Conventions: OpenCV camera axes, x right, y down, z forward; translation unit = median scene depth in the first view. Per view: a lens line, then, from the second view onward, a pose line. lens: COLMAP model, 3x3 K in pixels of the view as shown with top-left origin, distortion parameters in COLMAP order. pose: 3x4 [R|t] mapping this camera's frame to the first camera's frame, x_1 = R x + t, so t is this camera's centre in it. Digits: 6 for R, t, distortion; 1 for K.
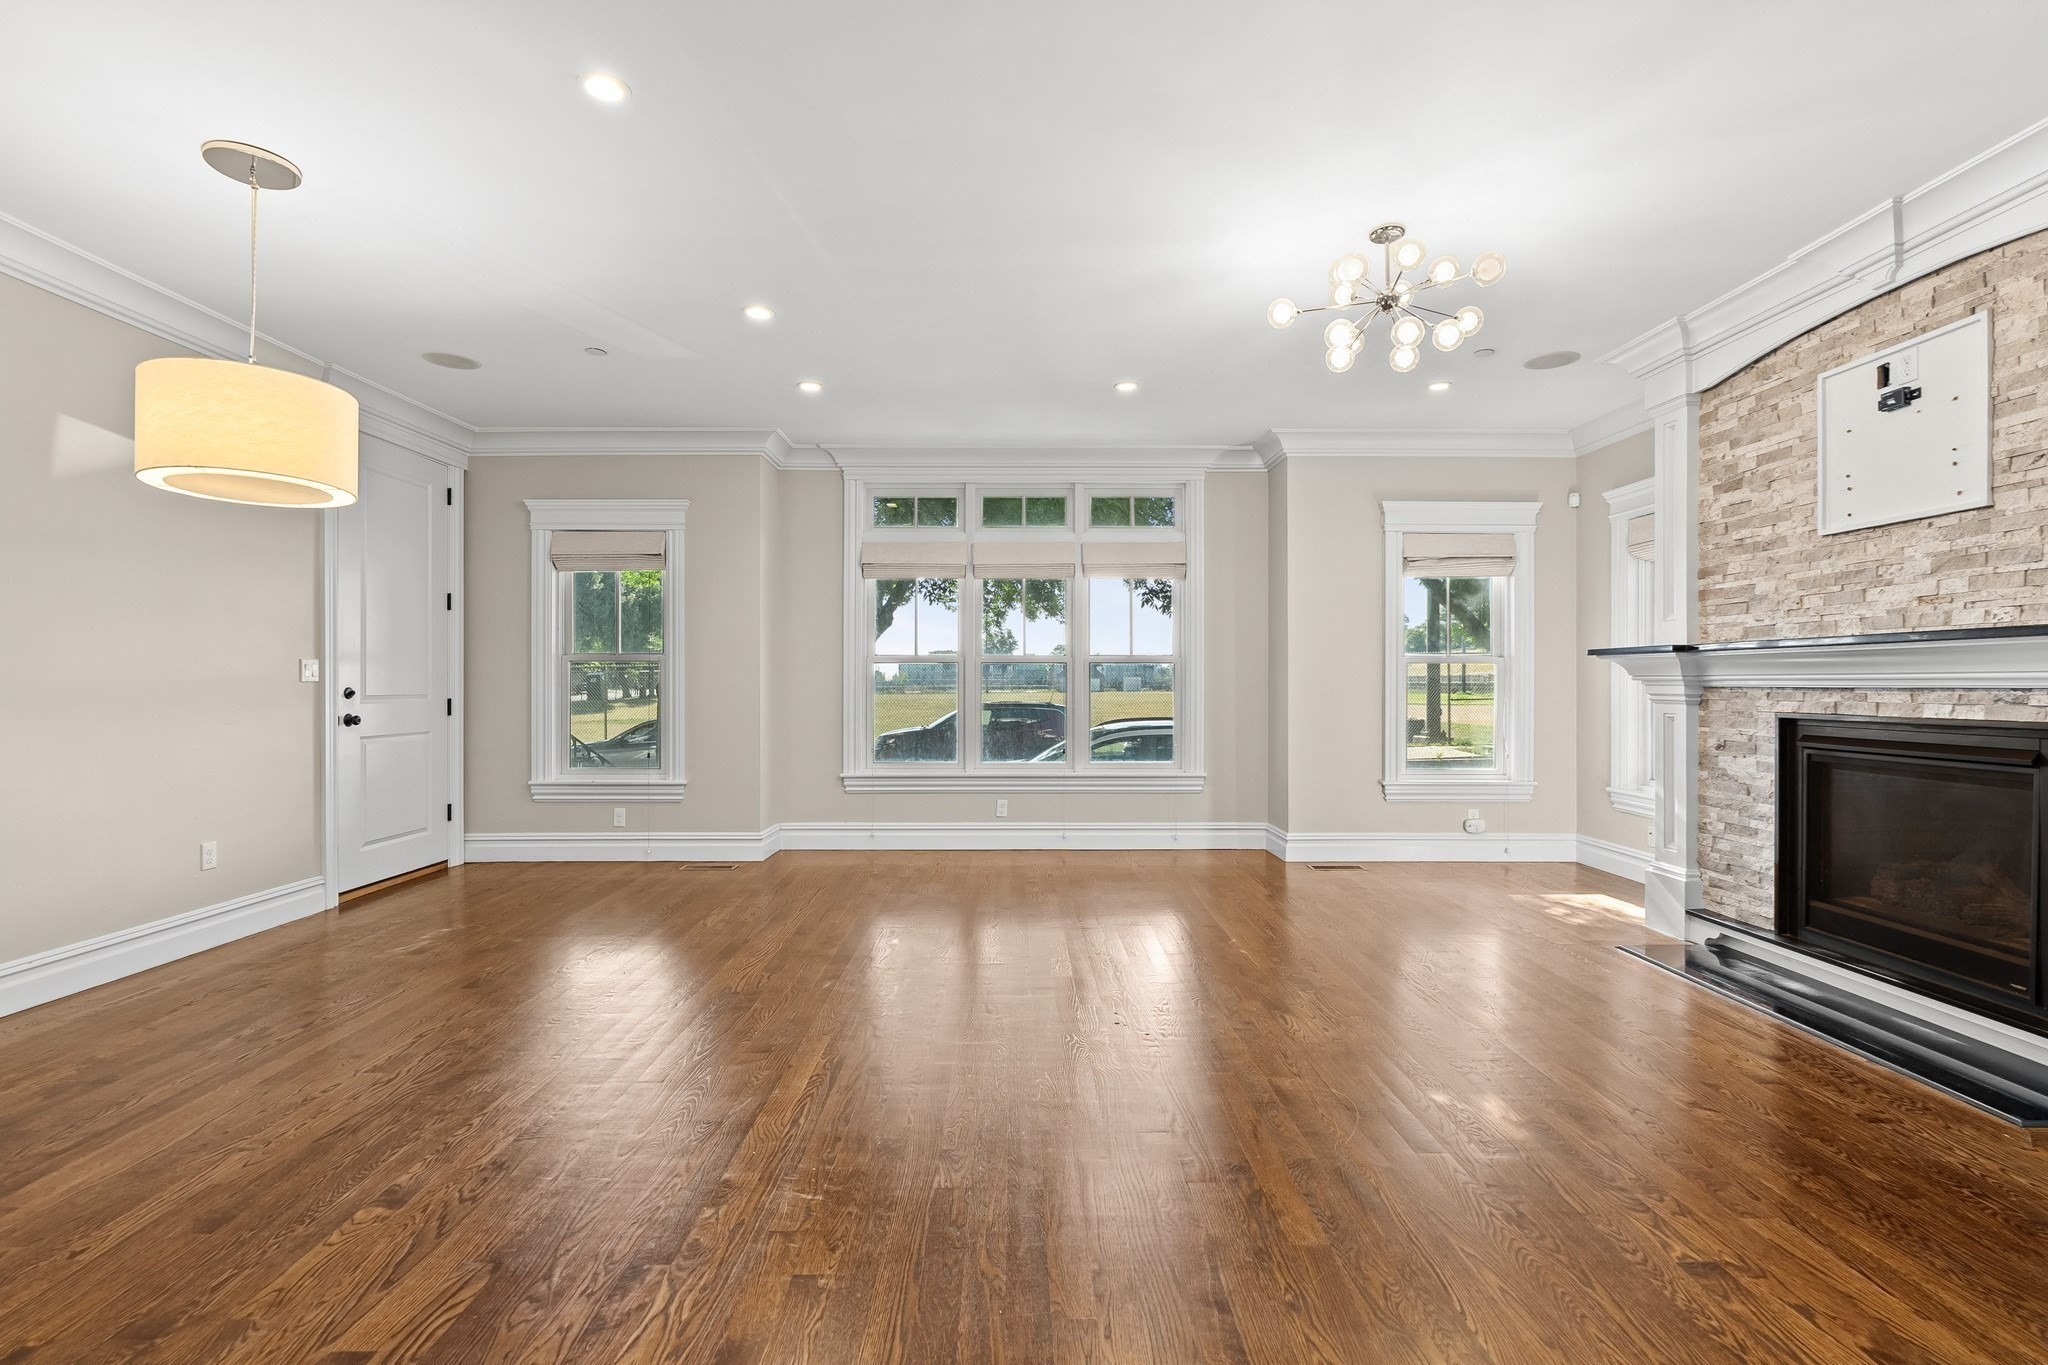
lens RADIAL K [[928.6, 0, 1026.1], [0, 928.6, 680.3], [0, 0, 1]] dist [-0.003488, 0.001127]
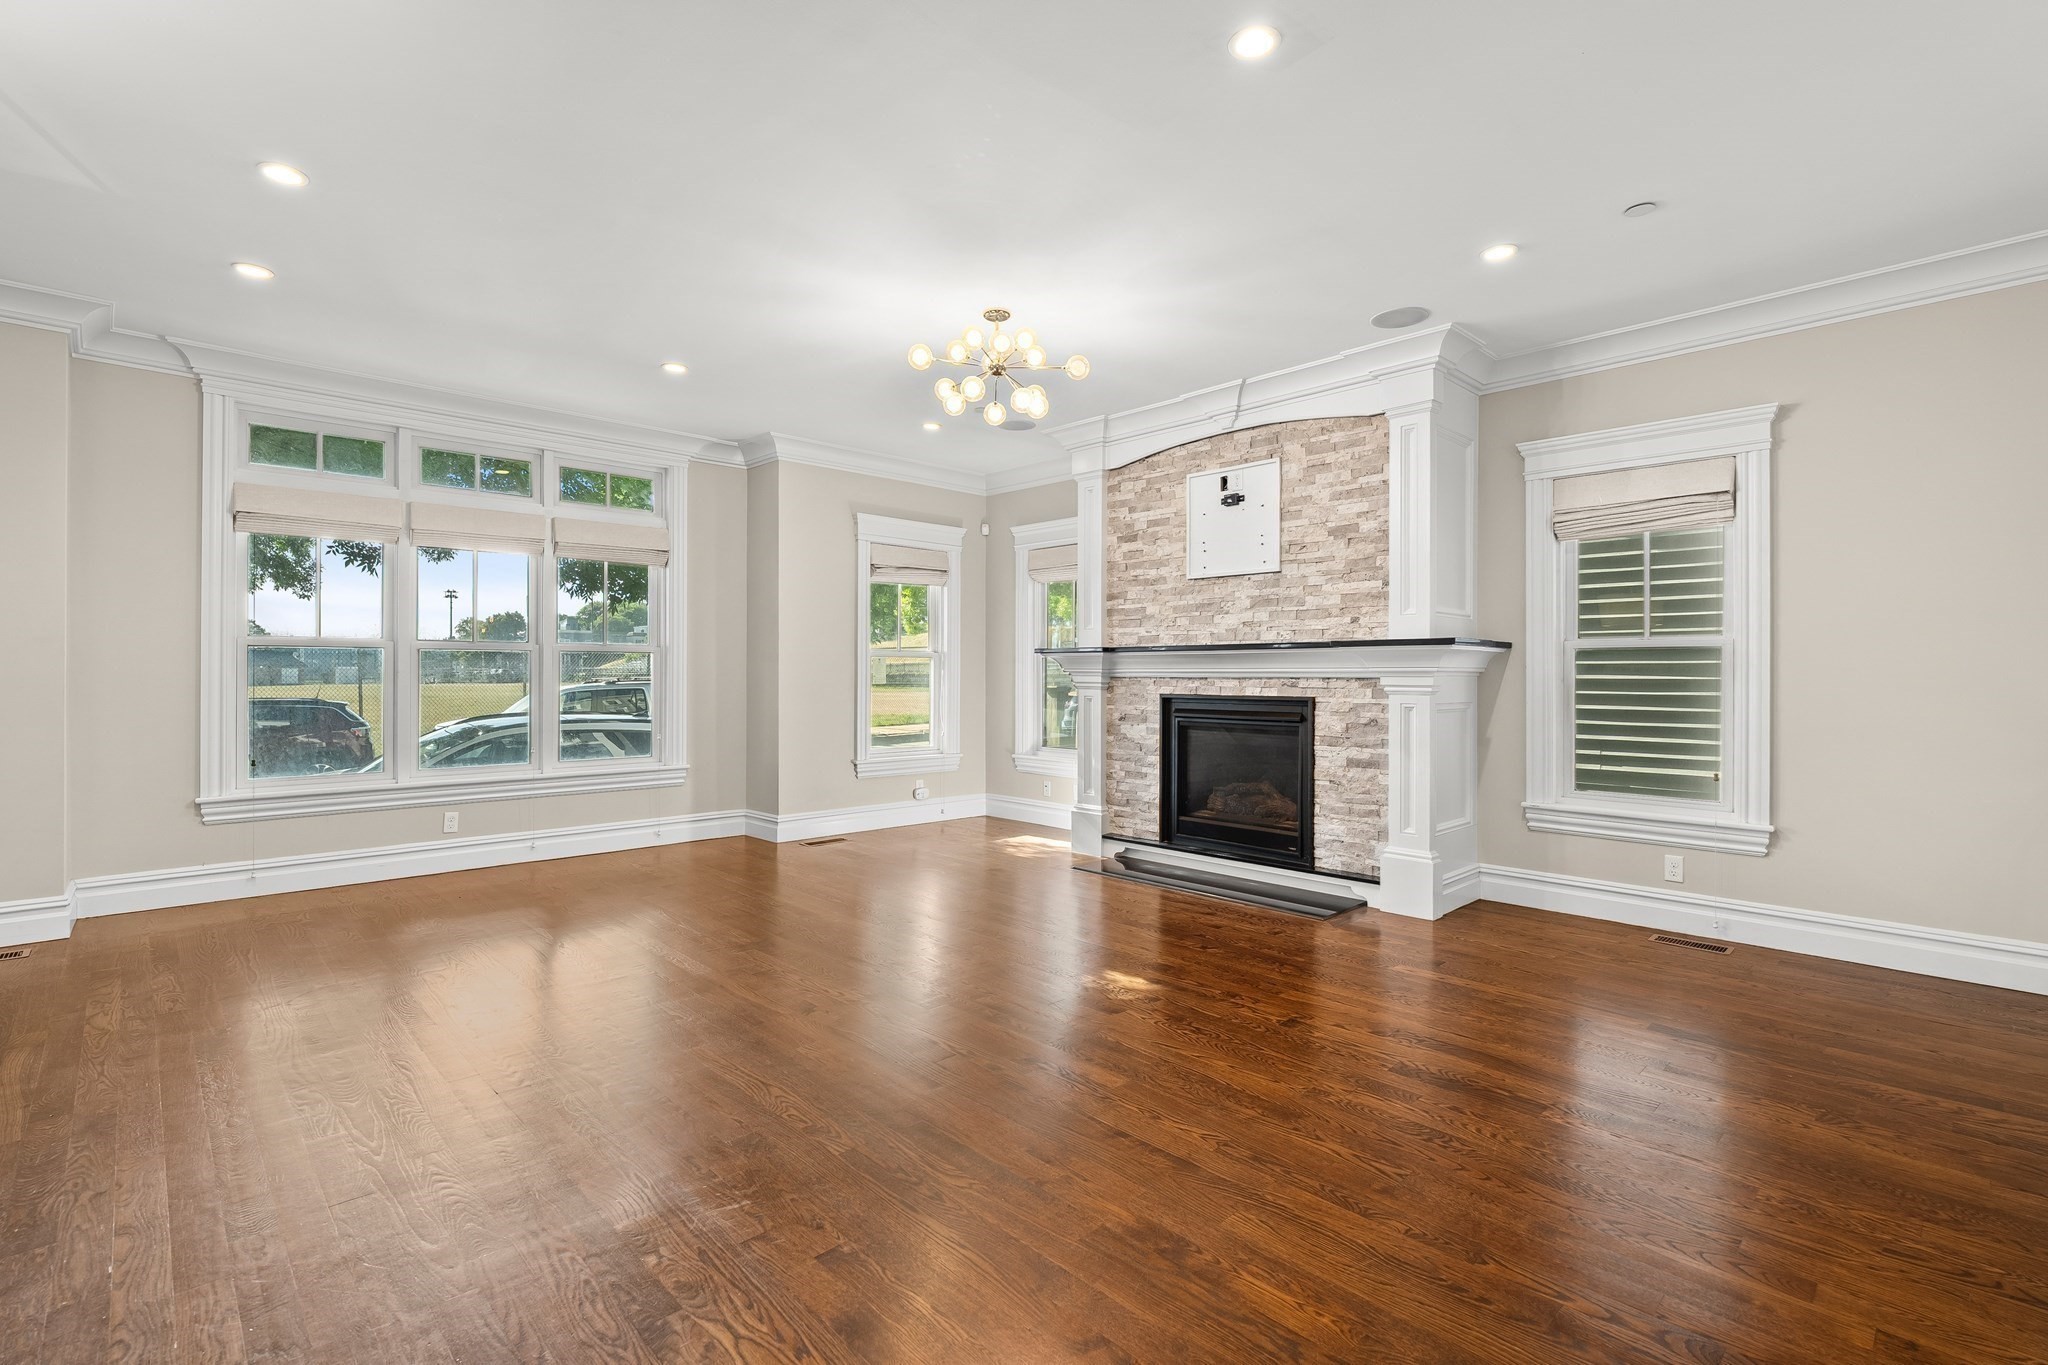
lens RADIAL K [[932.7, 0, 1037.8], [0, 932.7, 667.5], [0, 0, 1]] dist [-0.008201, 0.000330]
pose [[0.723443, 0.006127, 0.690357, -0.359408], [-0.003554, 0.999980, -0.005150, 0.000318], [-0.690375, 0.001273, 0.723450, 0.044285]]
